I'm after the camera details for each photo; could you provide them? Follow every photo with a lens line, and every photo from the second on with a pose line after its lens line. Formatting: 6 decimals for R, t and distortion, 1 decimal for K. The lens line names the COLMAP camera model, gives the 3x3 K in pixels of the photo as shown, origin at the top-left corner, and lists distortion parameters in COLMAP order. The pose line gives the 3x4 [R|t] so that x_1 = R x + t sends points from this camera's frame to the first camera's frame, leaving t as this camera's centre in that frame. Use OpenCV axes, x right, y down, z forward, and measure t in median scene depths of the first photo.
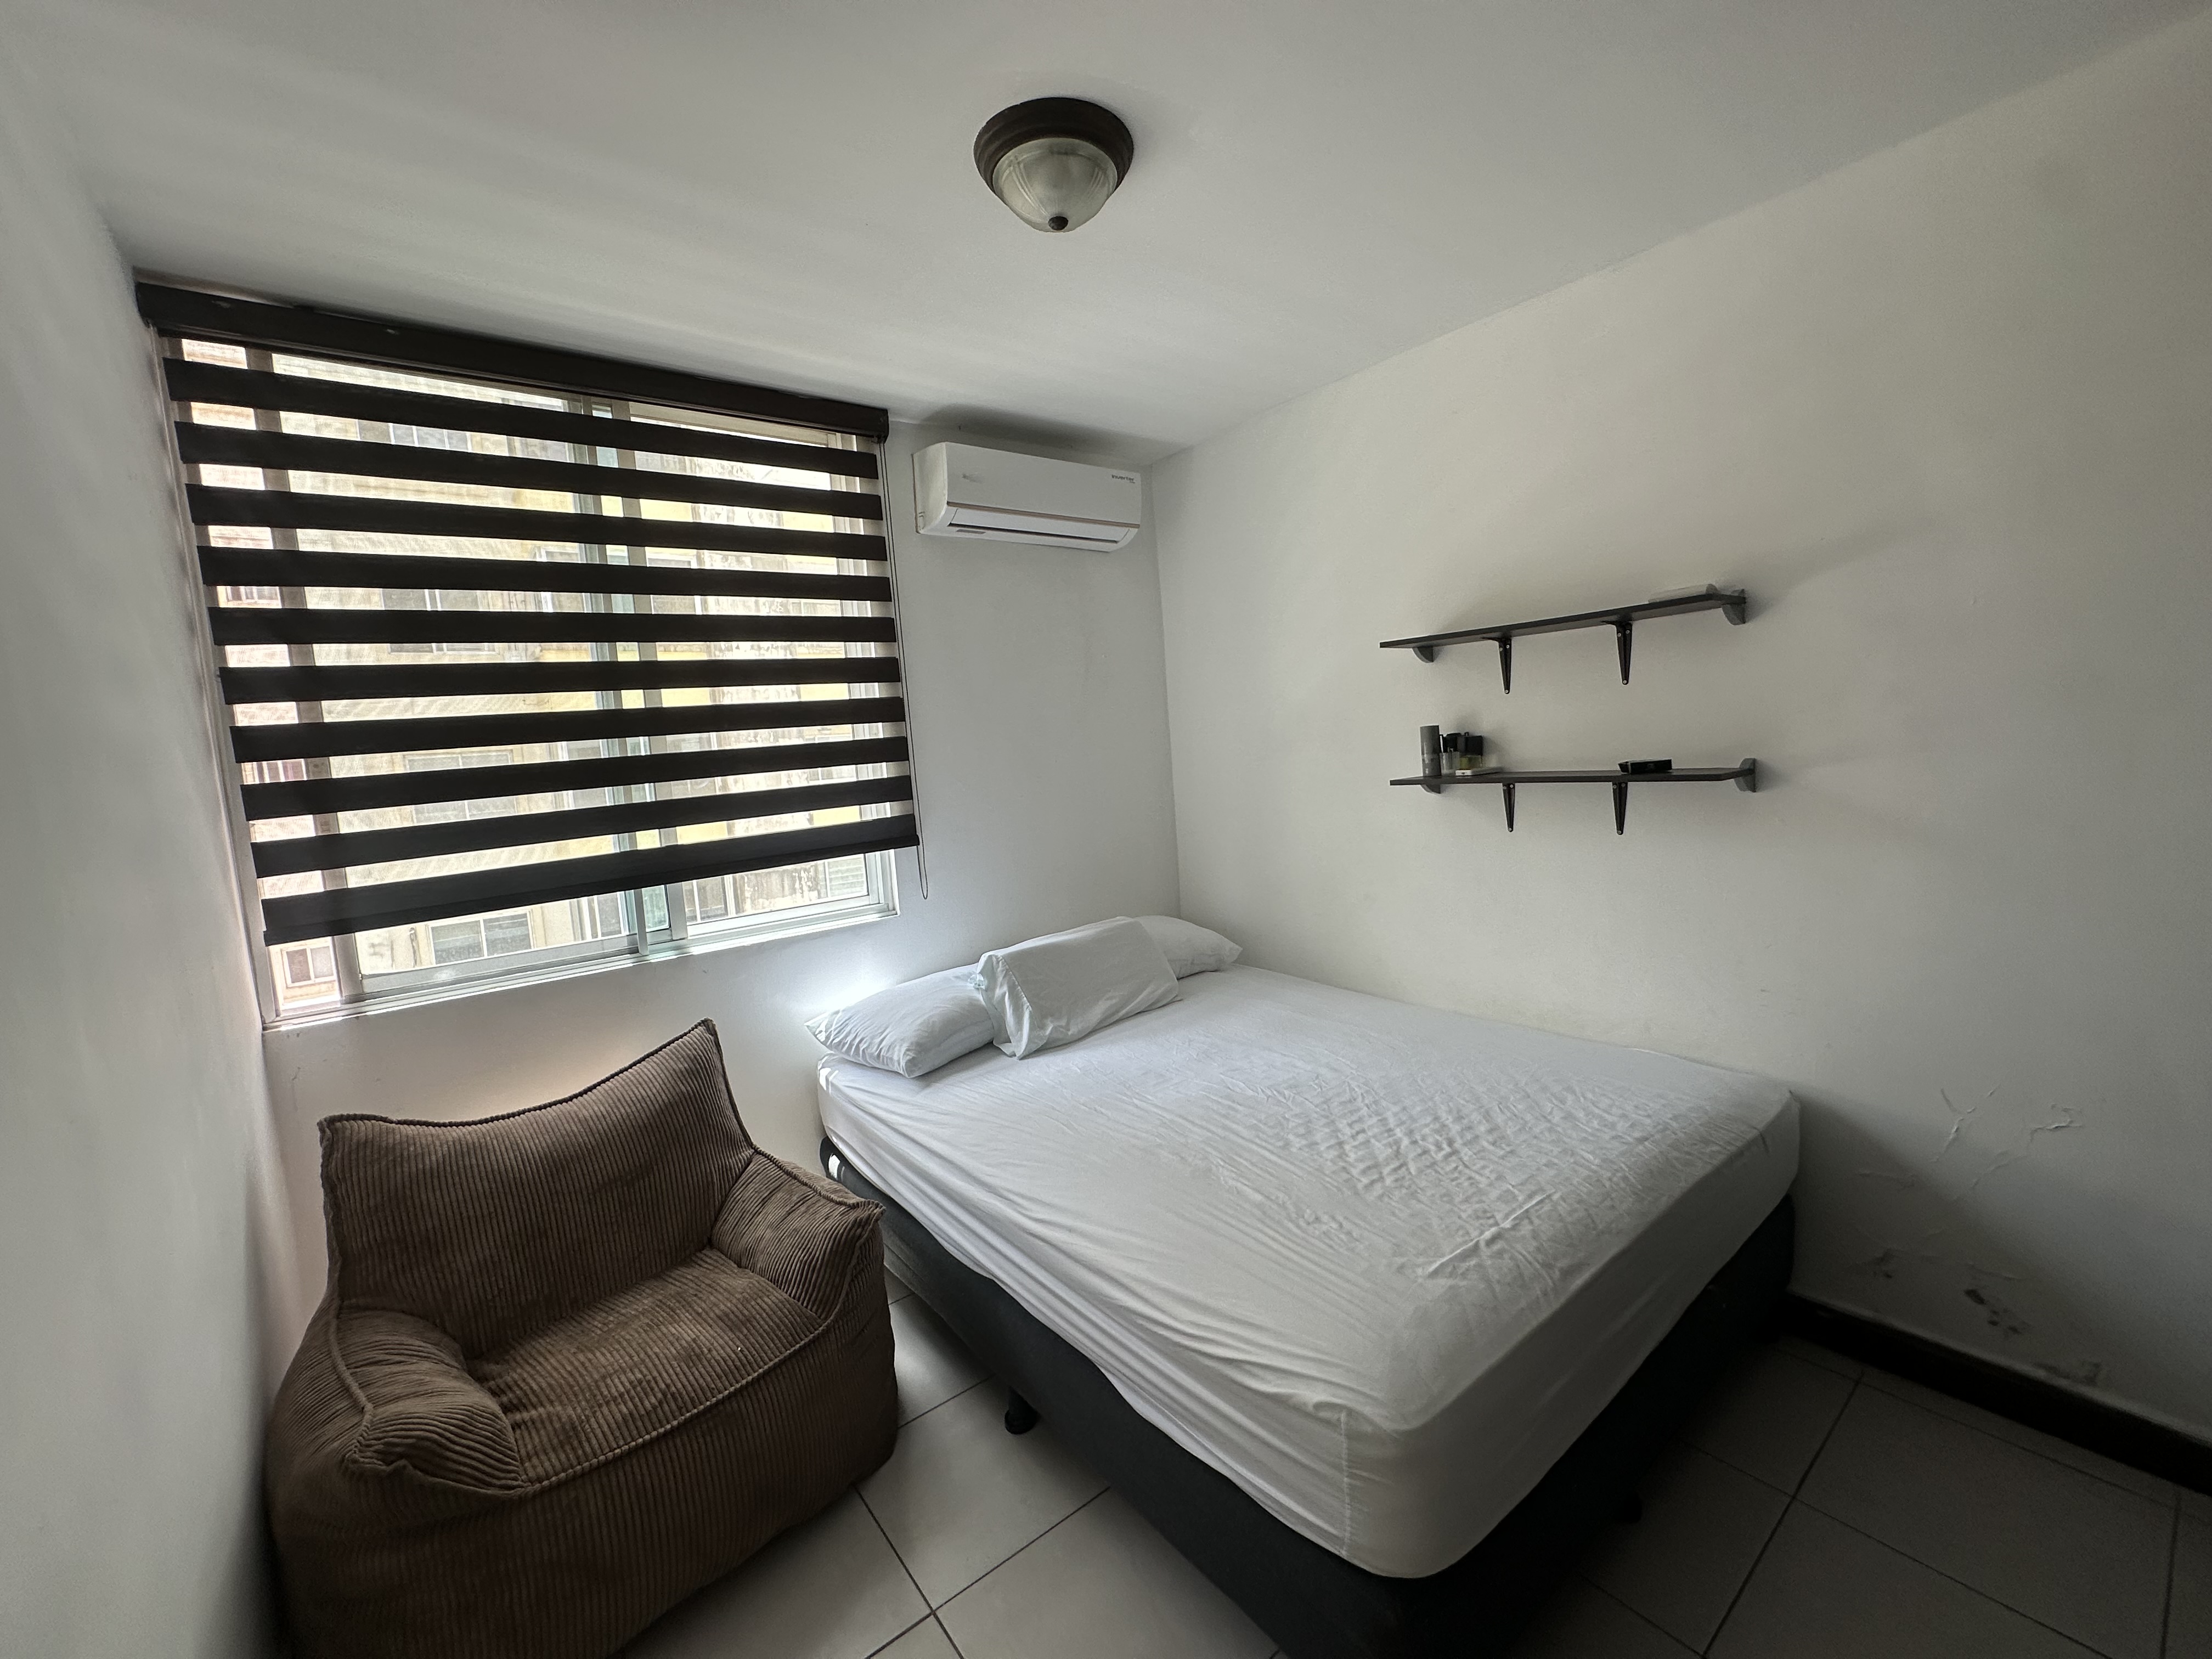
lens RADIAL K [[889.5, 0, 1103.7], [0, 889.5, 821.2], [0, 0, 1]] dist [-0.002573, 0.000299]
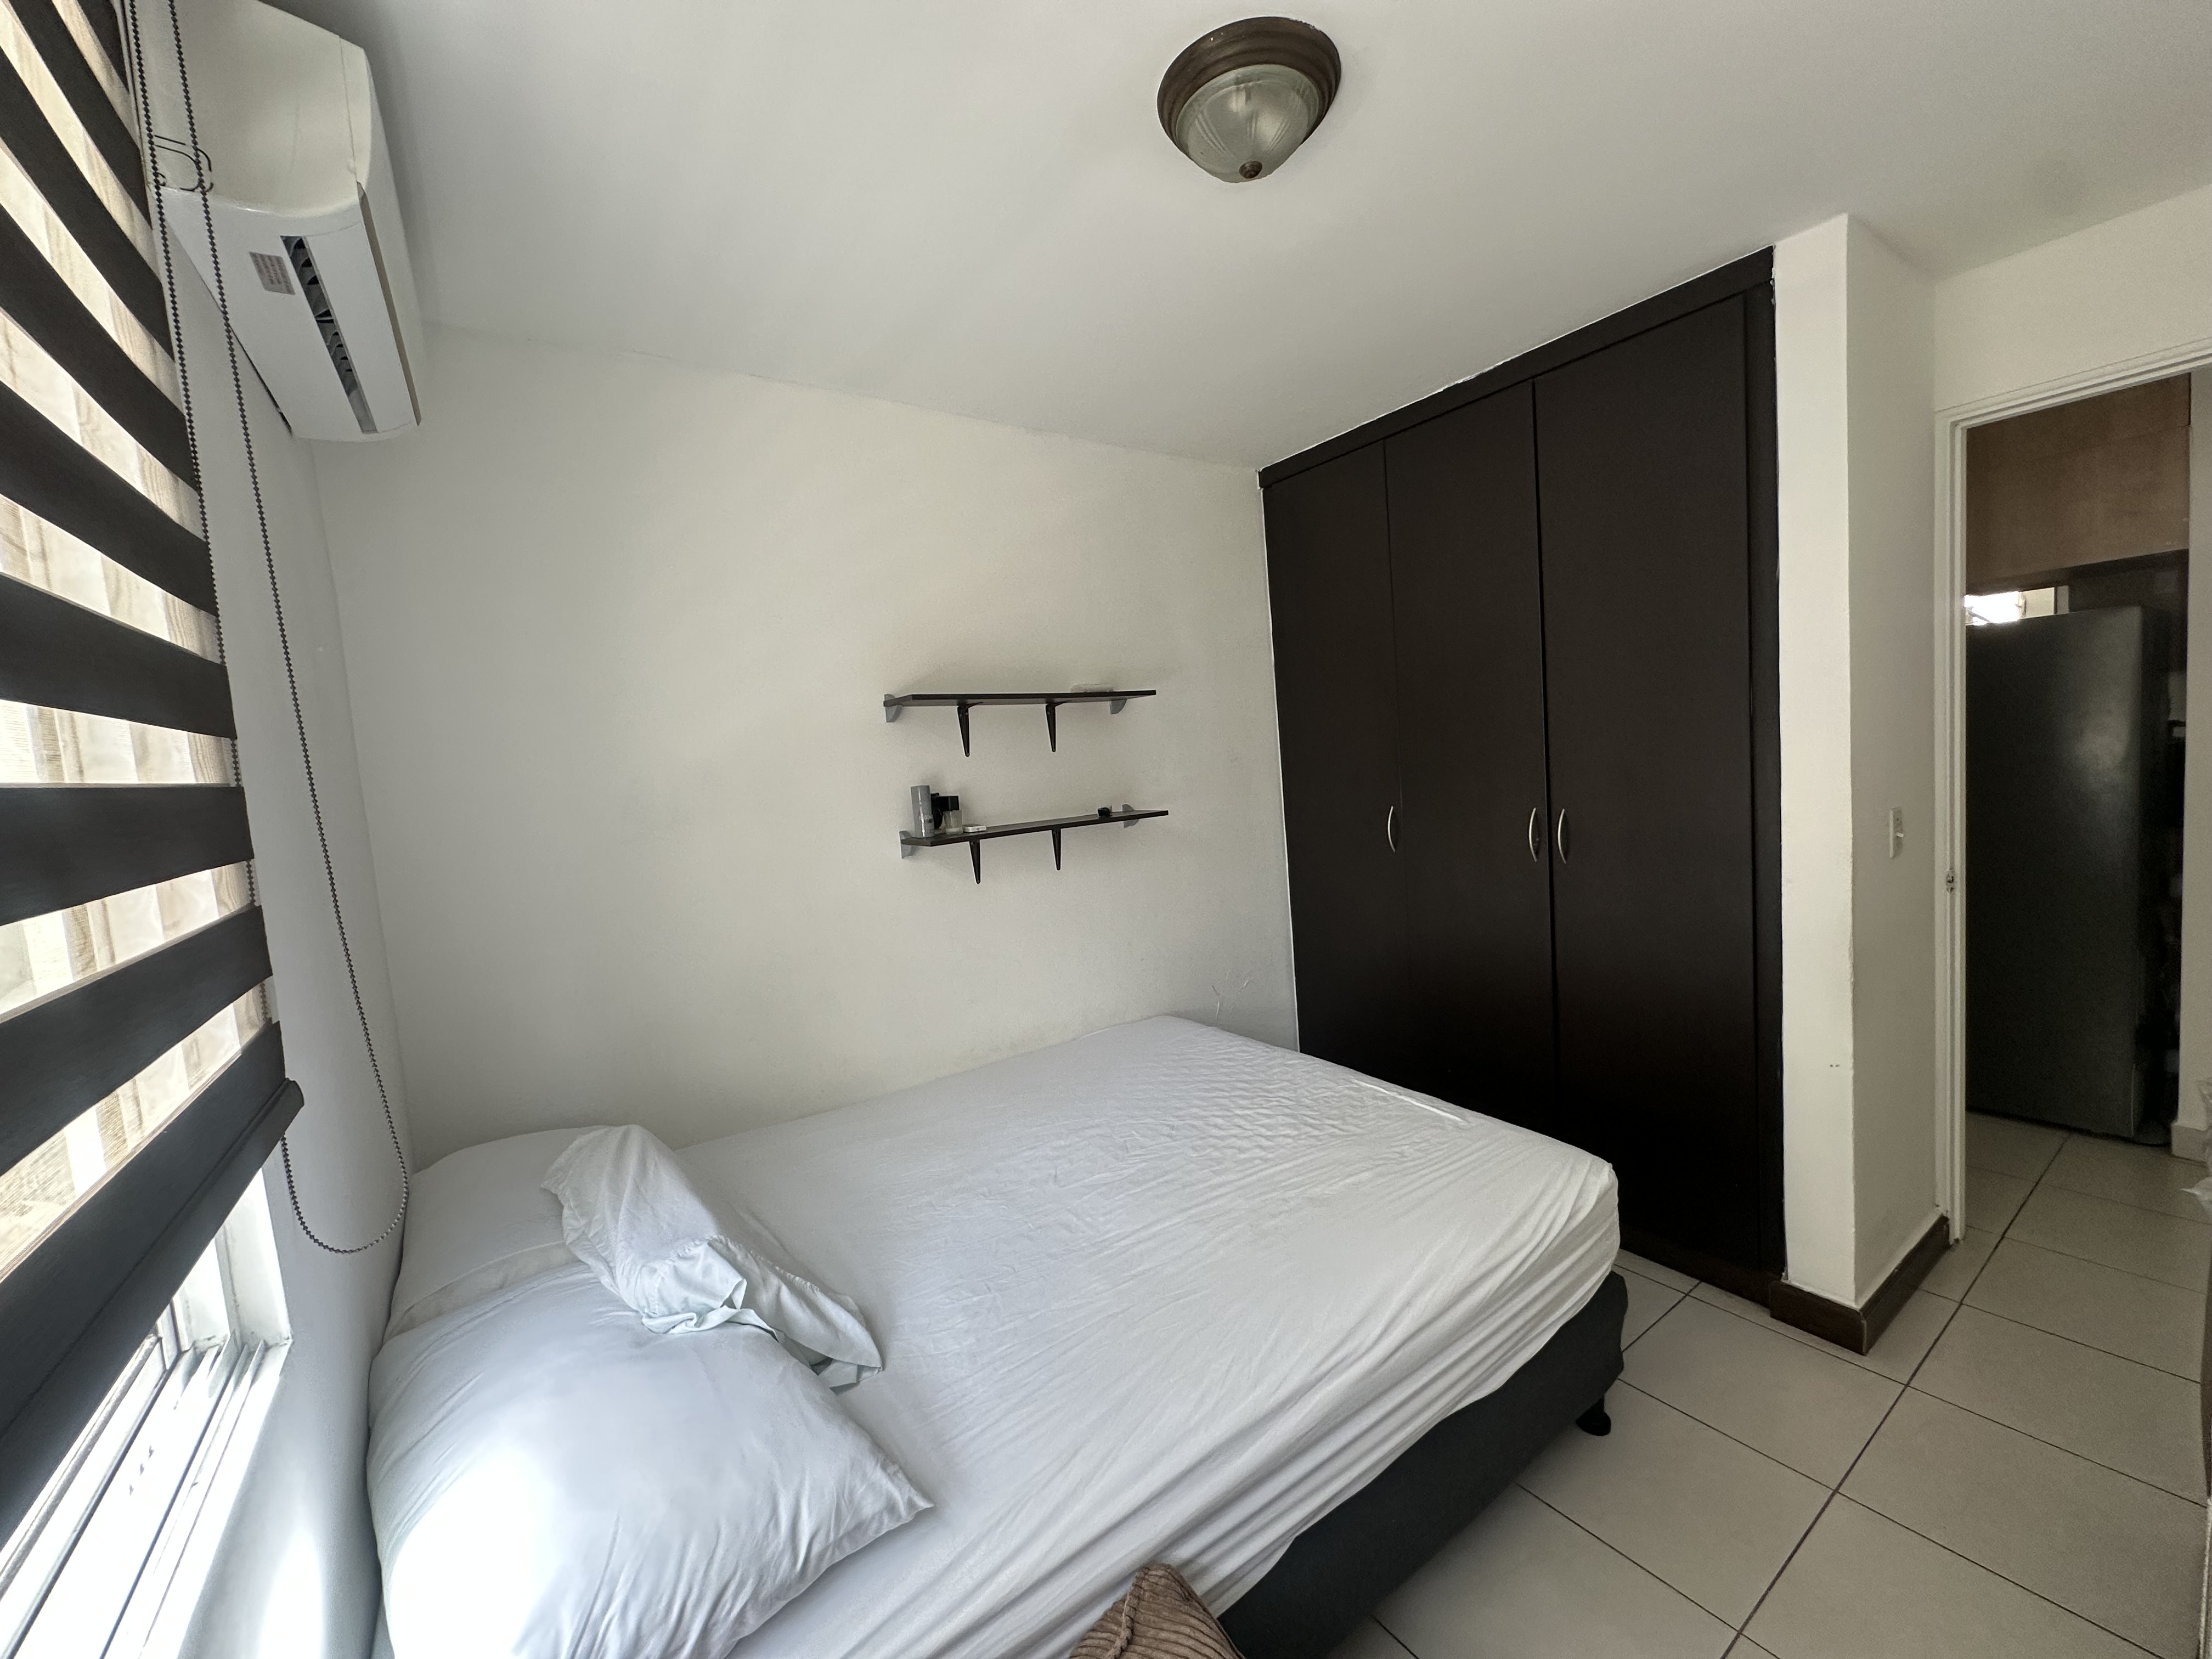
lens RADIAL K [[889.5, 0, 1109.2], [0, 889.5, 831.2], [0, 0, 1]] dist [-0.002573, 0.000299]
pose [[0.057455, -0.017553, 0.998194, -0.802224], [0.157577, 0.987472, 0.008294, -0.047008], [-0.985834, 0.156815, 0.059502, 1.014829]]
